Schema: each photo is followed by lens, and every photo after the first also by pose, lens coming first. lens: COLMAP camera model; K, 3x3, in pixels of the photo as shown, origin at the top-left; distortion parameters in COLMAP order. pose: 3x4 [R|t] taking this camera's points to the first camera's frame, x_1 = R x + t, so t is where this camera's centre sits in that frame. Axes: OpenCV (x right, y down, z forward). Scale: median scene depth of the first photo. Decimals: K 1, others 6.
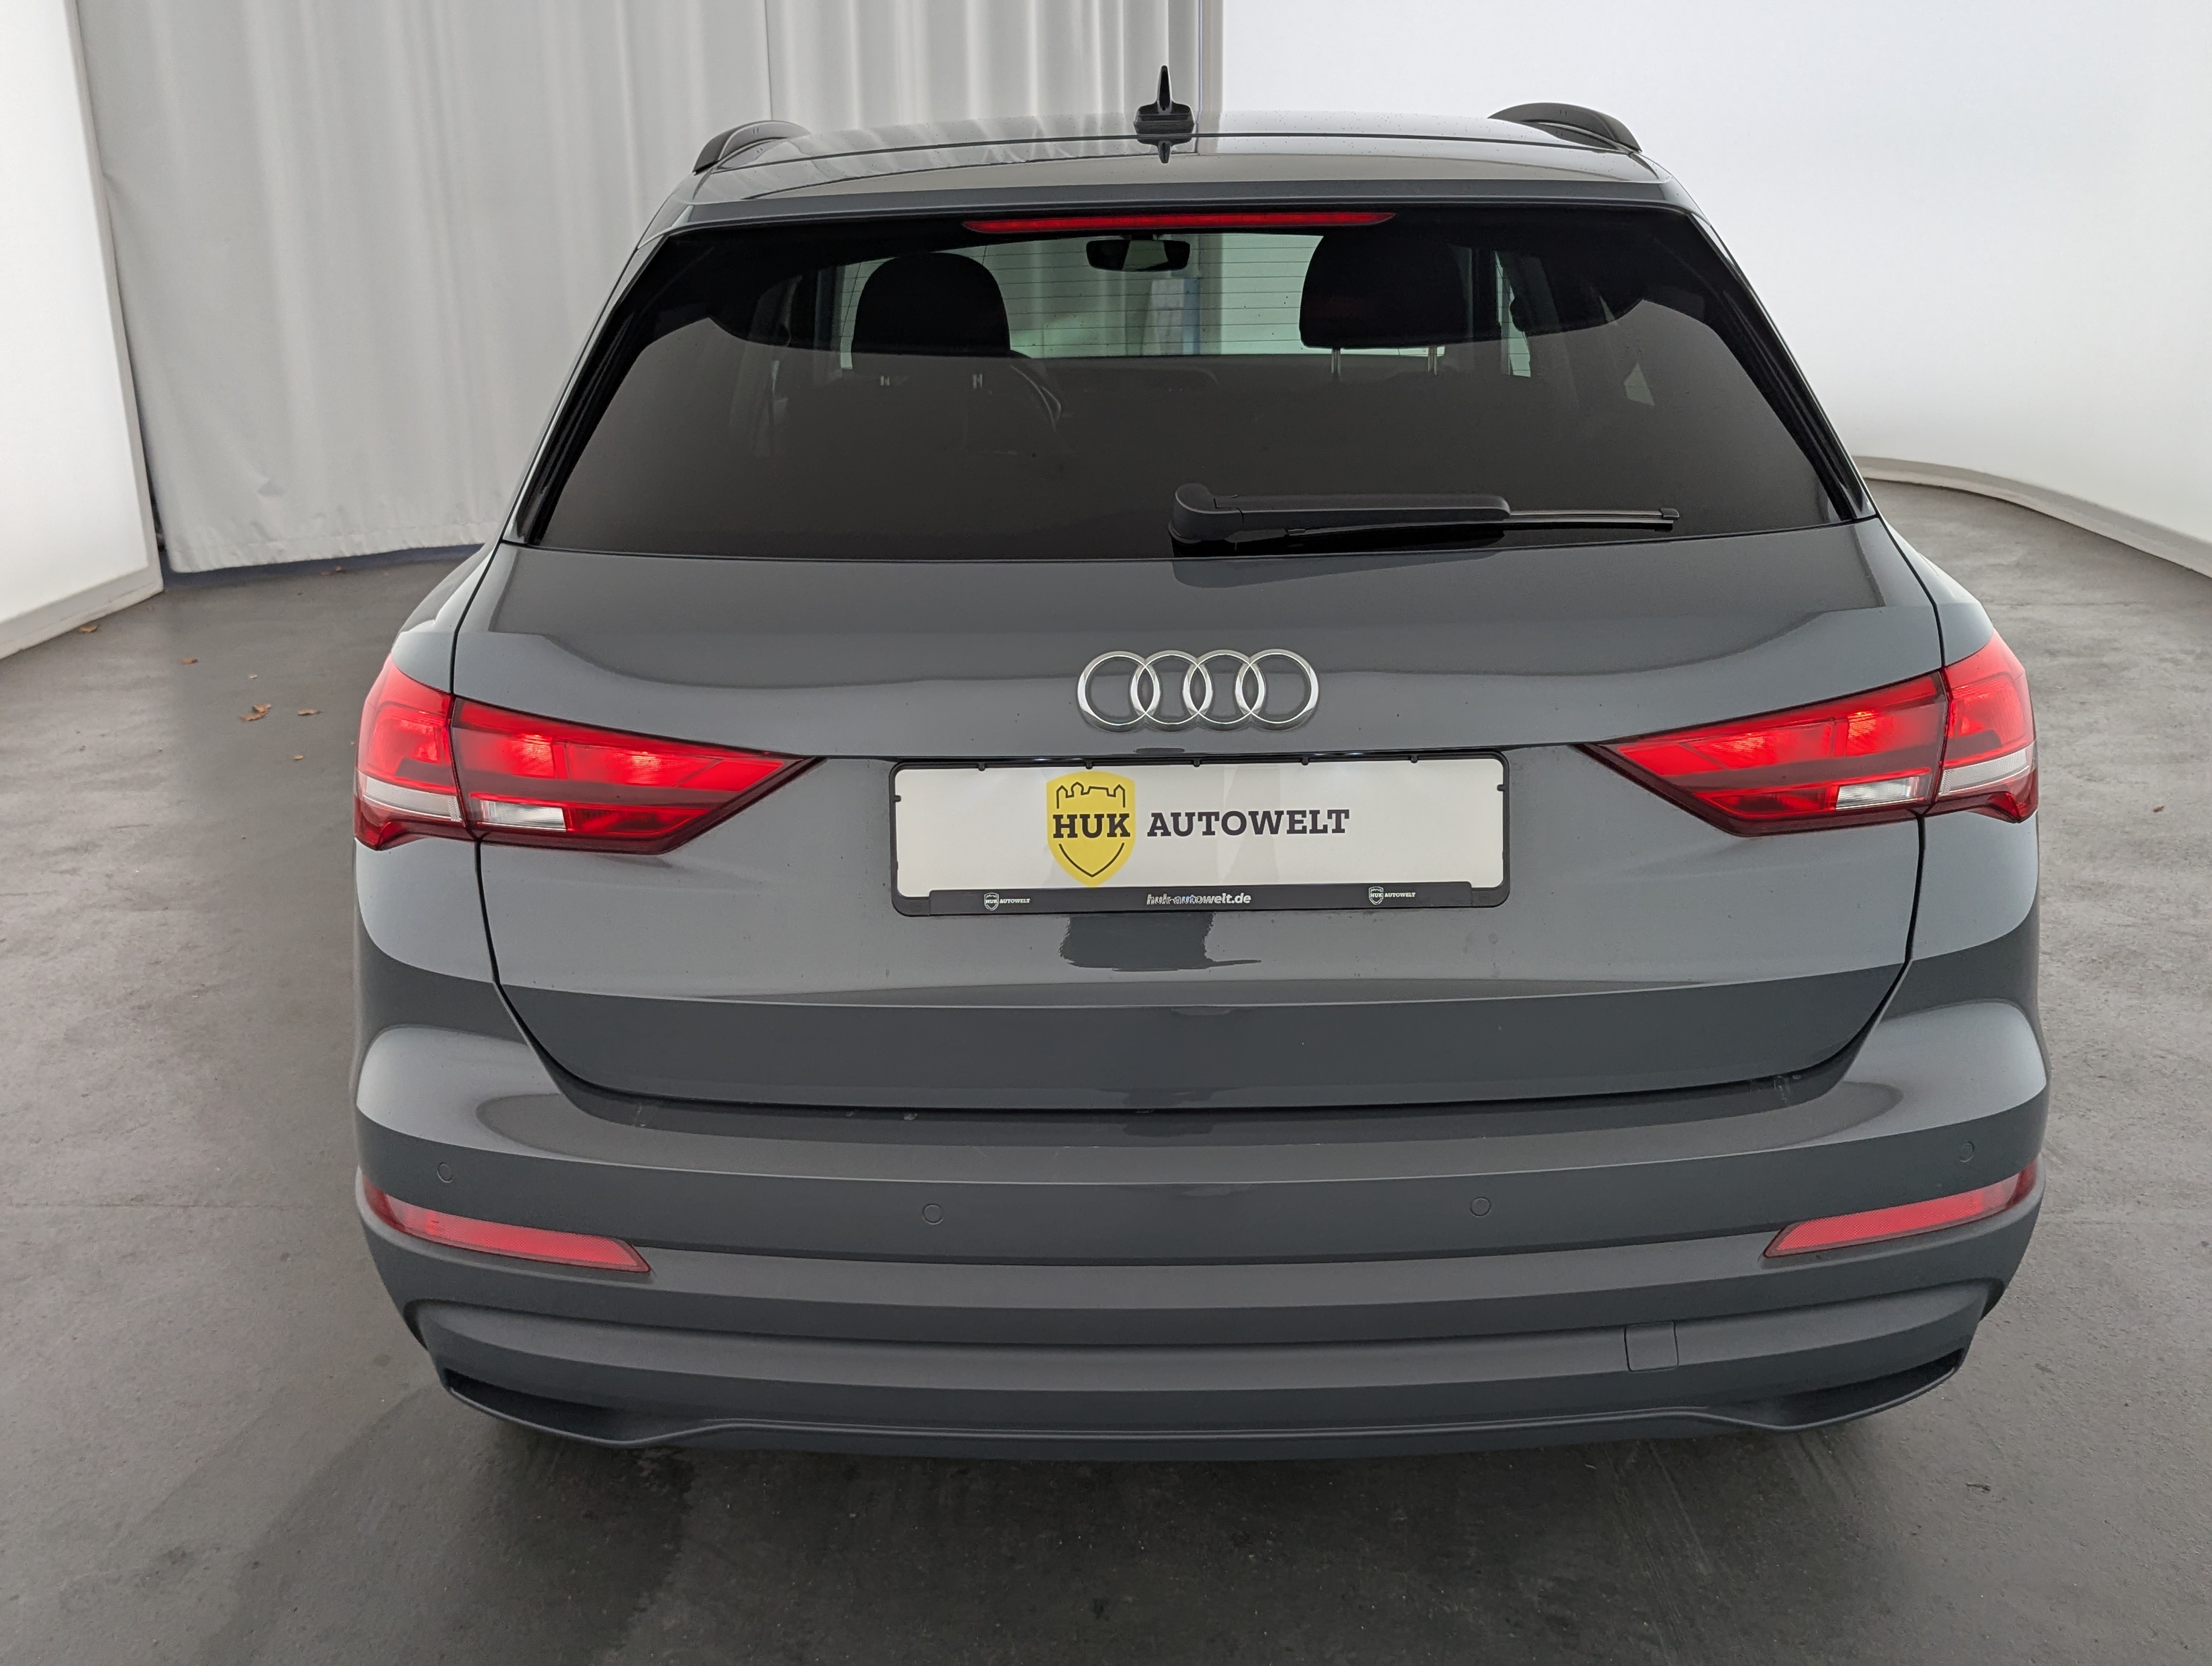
lens RADIAL K [[2154.2, 0, 1078.0], [0, 2154.2, 818.9], [0, 0, 1]] dist [0.064604, -0.111413]
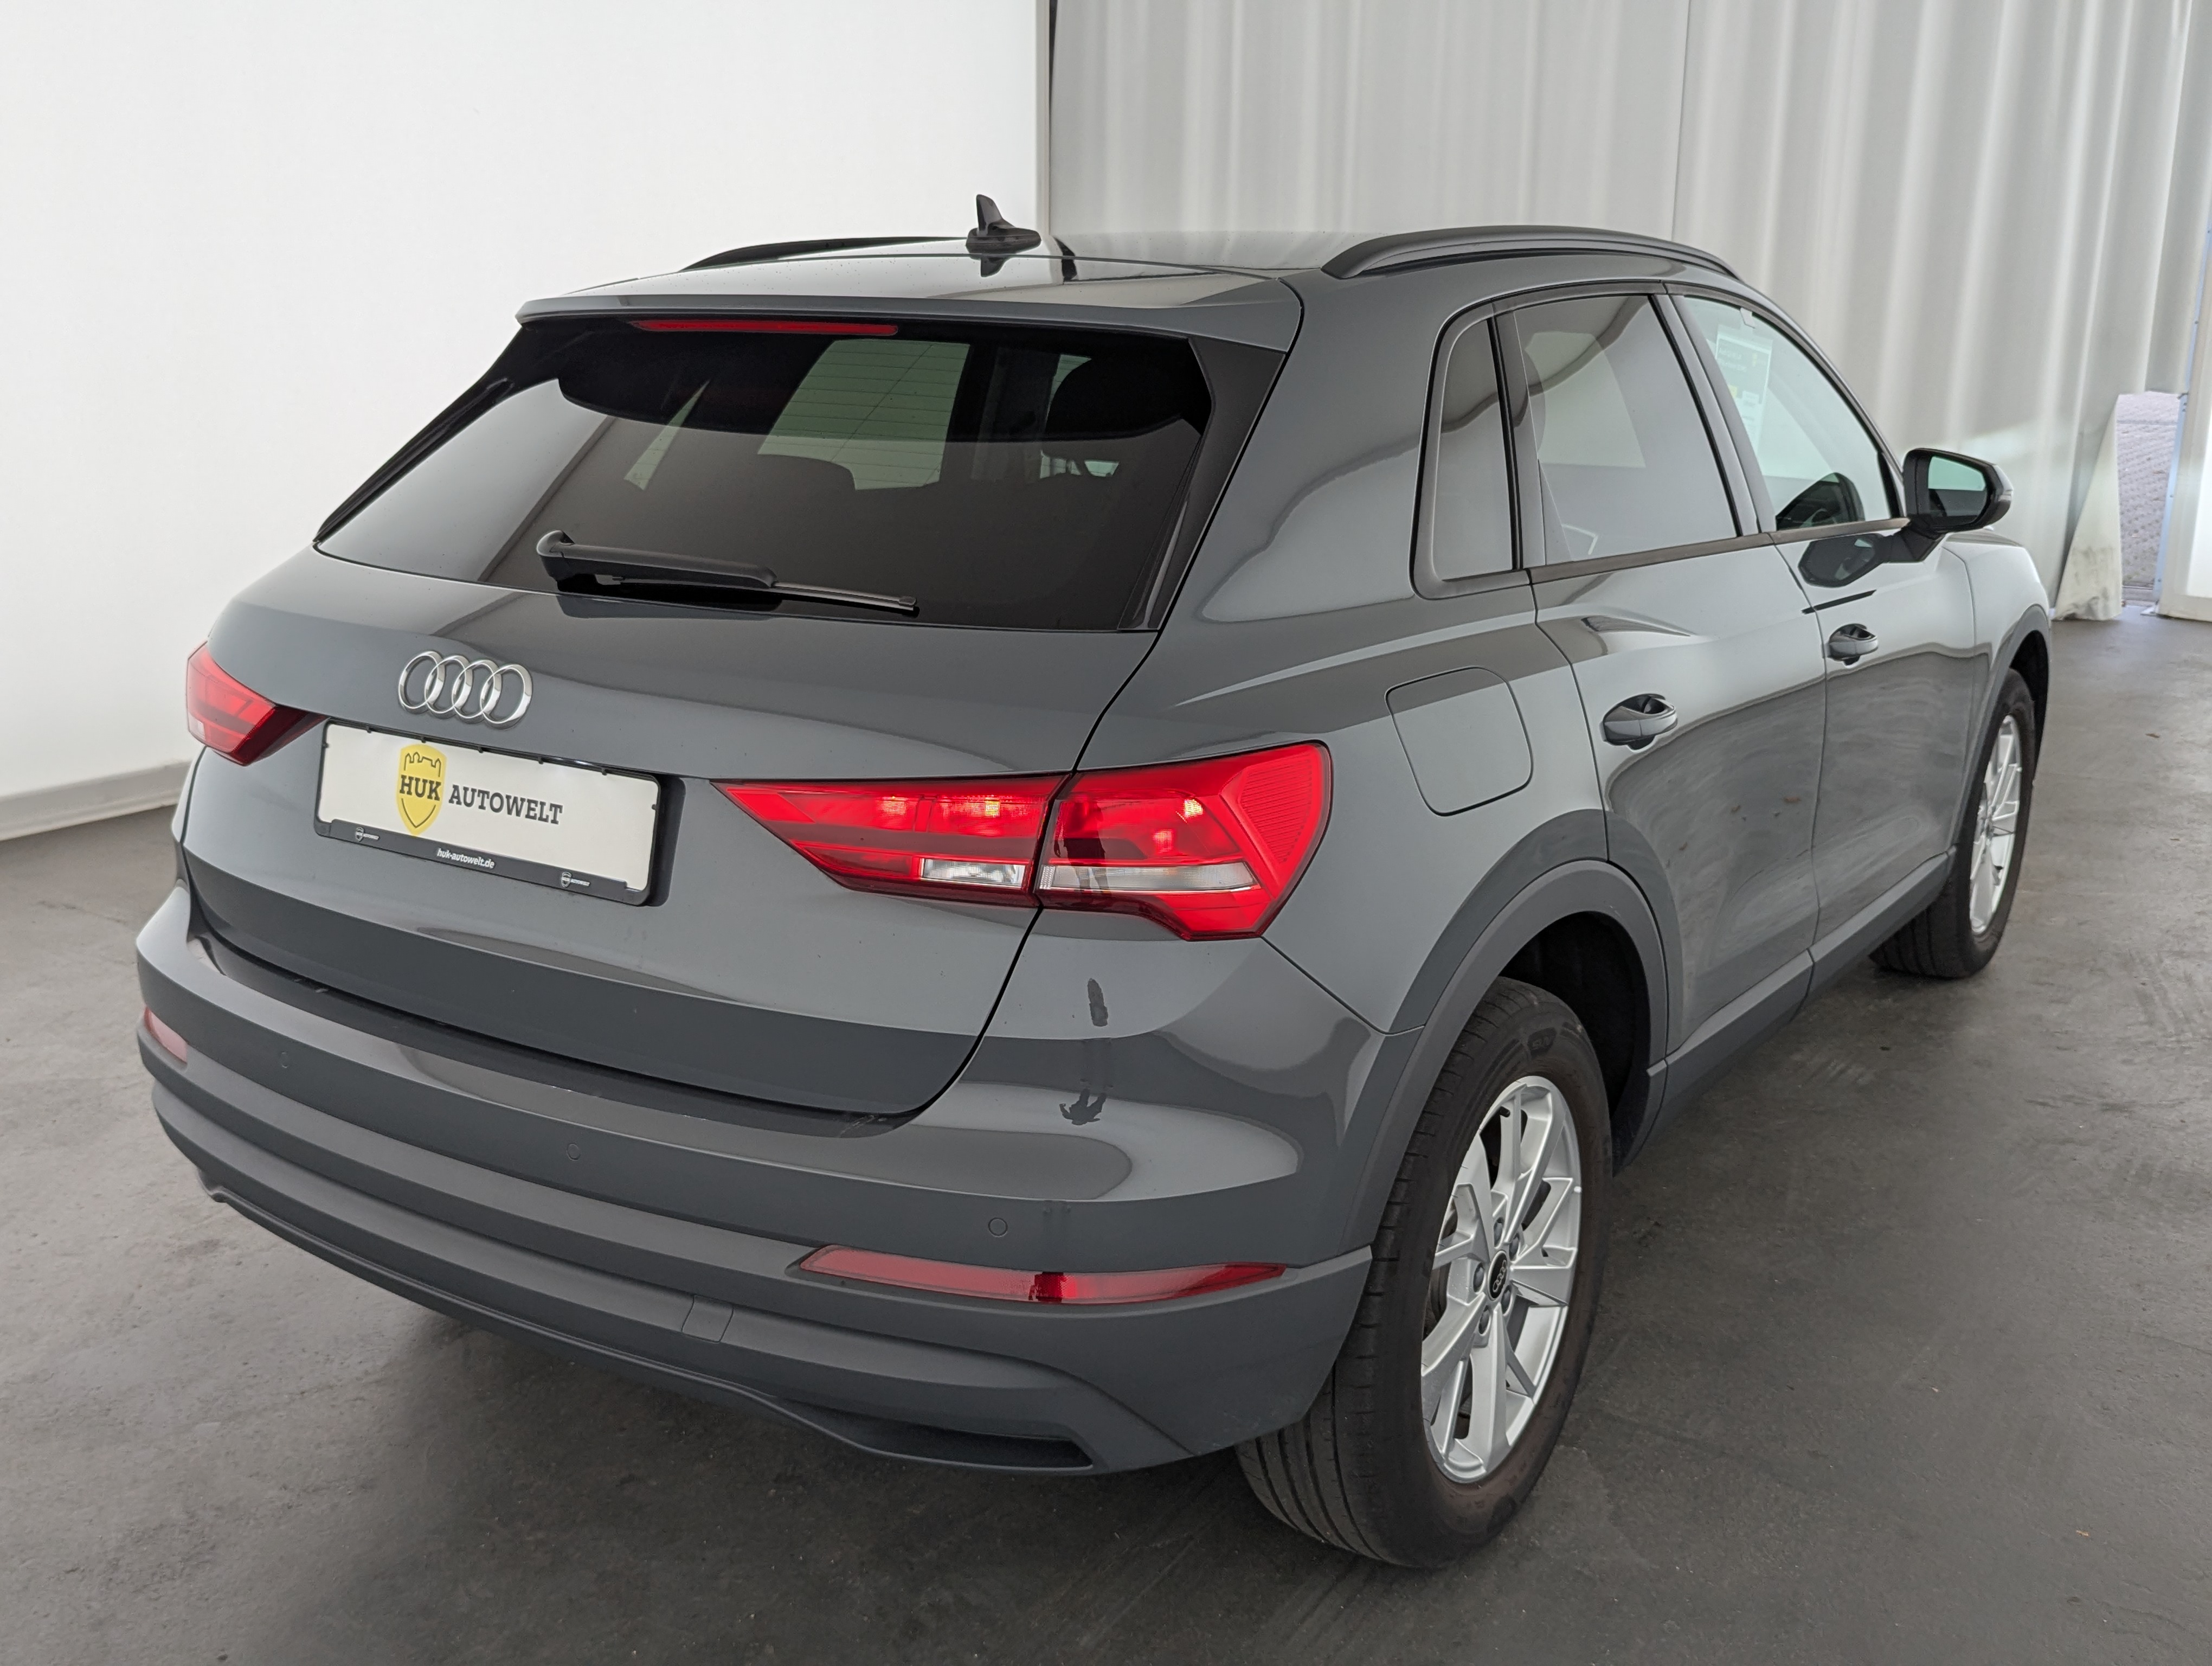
lens RADIAL K [[2154.2, 0, 1078.0], [0, 2154.2, 818.9], [0, 0, 1]] dist [0.064604, -0.111413]
pose [[0.831423, 0.156705, -0.533085, 0.965727], [-0.178505, 0.983880, 0.010816, -0.058911], [0.526186, 0.086165, 0.845993, 0.122424]]
